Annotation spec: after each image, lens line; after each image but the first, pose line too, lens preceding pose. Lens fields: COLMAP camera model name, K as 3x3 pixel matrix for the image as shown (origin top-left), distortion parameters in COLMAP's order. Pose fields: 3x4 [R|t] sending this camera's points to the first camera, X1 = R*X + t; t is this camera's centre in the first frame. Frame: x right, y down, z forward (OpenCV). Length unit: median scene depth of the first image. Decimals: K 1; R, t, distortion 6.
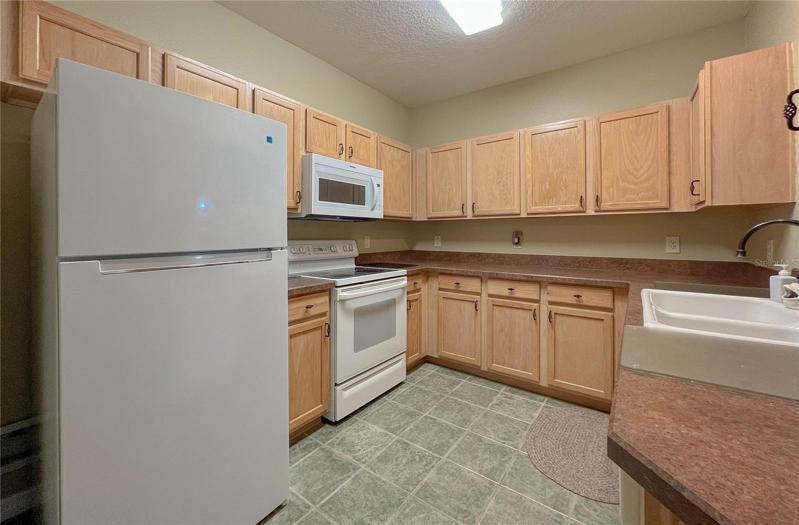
lens RADIAL K [[316.0, 0, 400.0], [0, 316.0, 234.0], [0, 0, 1]] dist [0.000005, 0.000013]
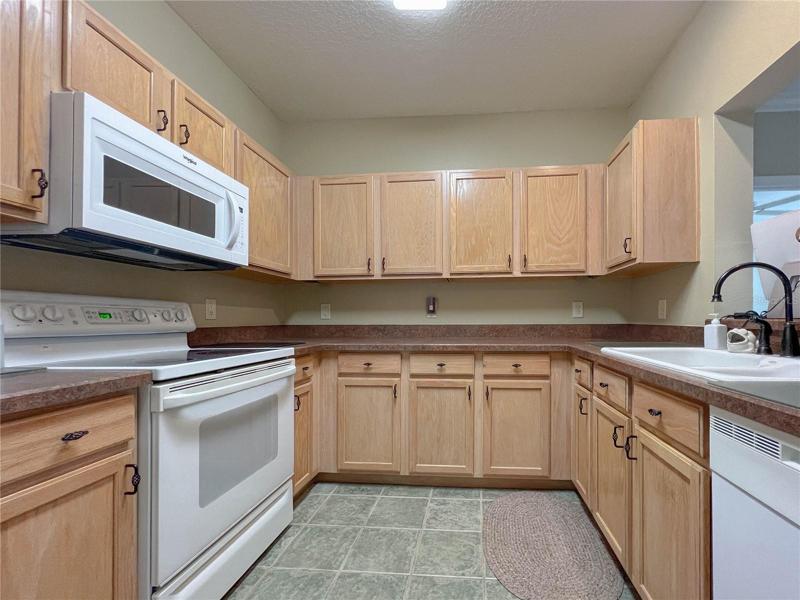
lens RADIAL K [[335.8, 0, 447.5], [0, 335.8, 317.8], [0, 0, 1]] dist [-0.000905, 0.000197]
pose [[0.845911, -0.000624, 0.533323, -0.083565], [0.002629, 0.999992, -0.003001, 0.060361], [-0.533317, 0.003941, 0.845906, 0.282891]]
